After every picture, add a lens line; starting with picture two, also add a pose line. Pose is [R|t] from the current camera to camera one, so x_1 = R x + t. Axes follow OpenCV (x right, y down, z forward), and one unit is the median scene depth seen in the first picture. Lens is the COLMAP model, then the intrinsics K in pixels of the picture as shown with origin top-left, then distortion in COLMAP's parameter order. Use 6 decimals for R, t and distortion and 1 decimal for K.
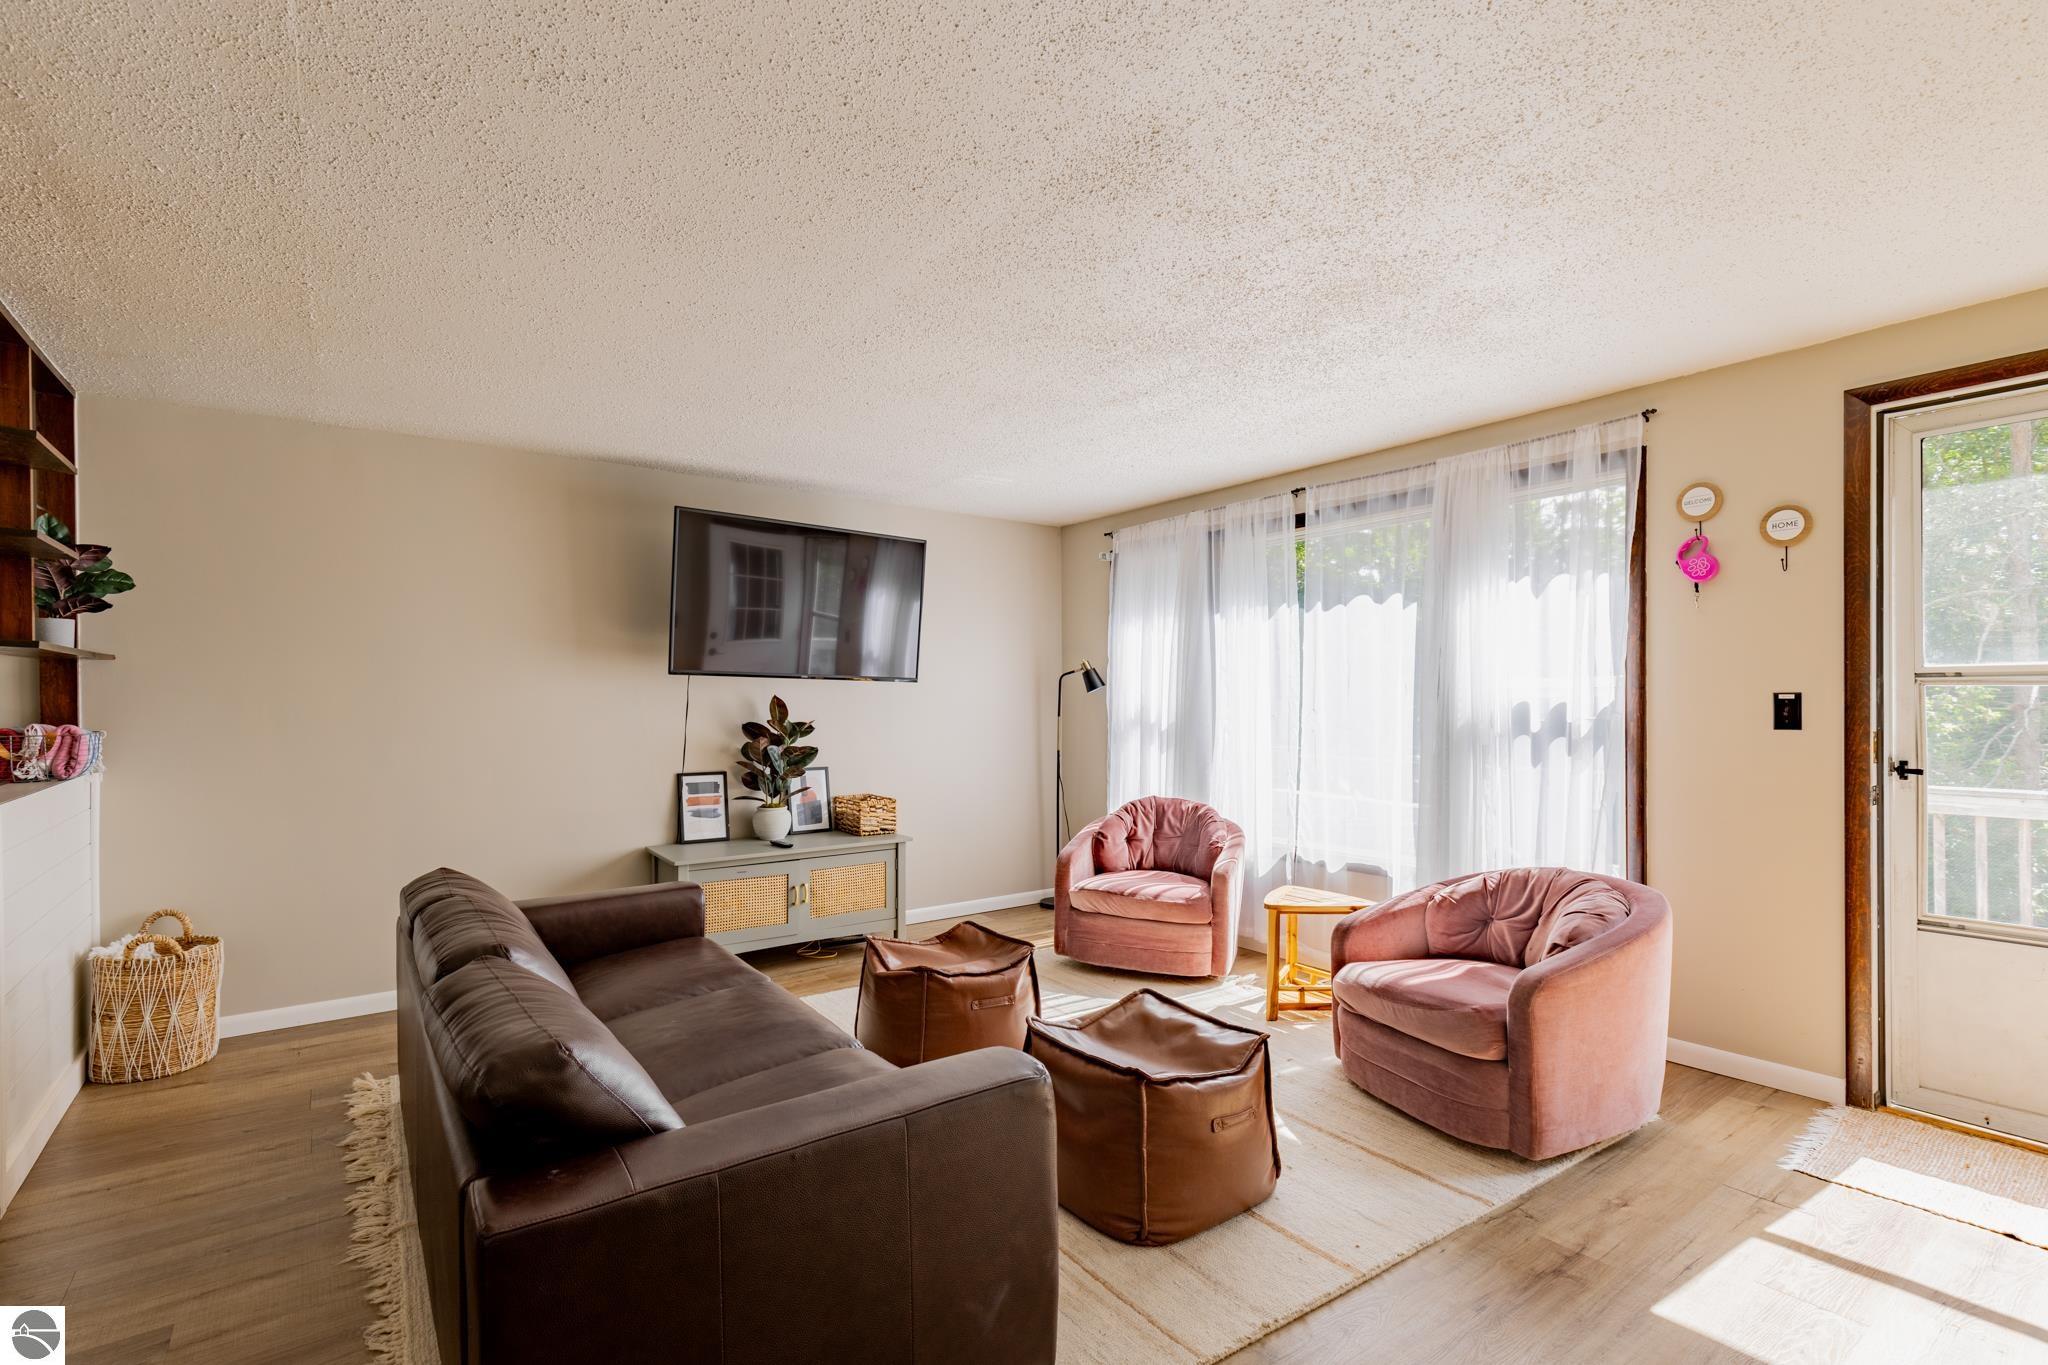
lens RADIAL K [[926.3, 0, 1022.2], [0, 926.3, 722.6], [0, 0, 1]] dist [0.002718, -0.000666]
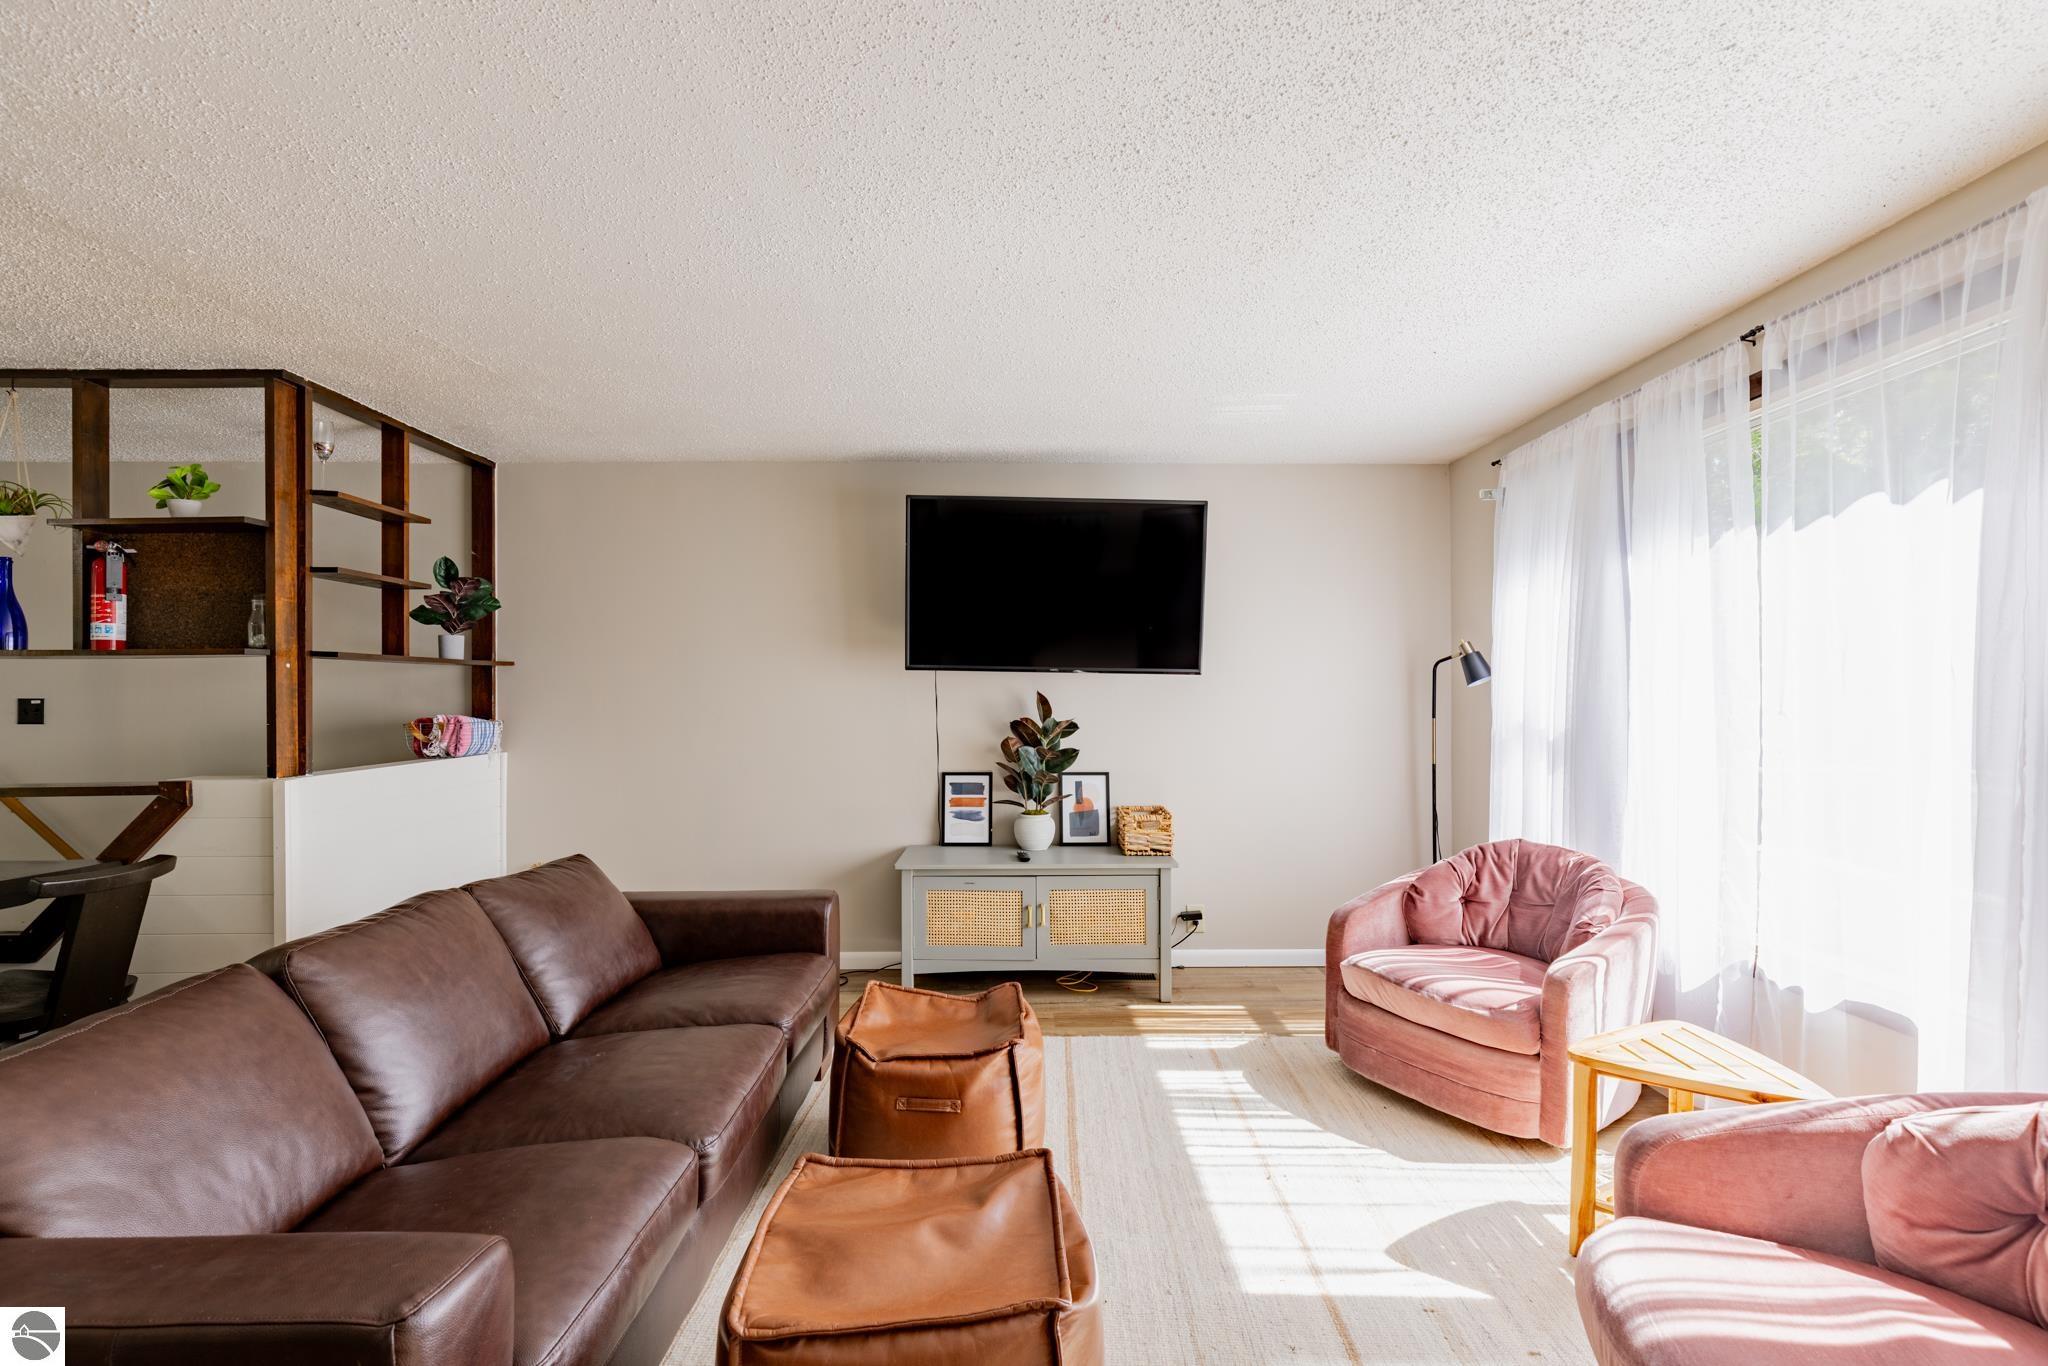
lens RADIAL K [[924.6, 0, 1034.4], [0, 924.6, 704.4], [0, 0, 1]] dist [0.003913, -0.000130]
pose [[0.811023, 0.006195, -0.584981, 0.277117], [-0.013379, 0.999879, -0.007961, -0.009696], [0.584861, 0.014283, 0.811008, 0.279154]]
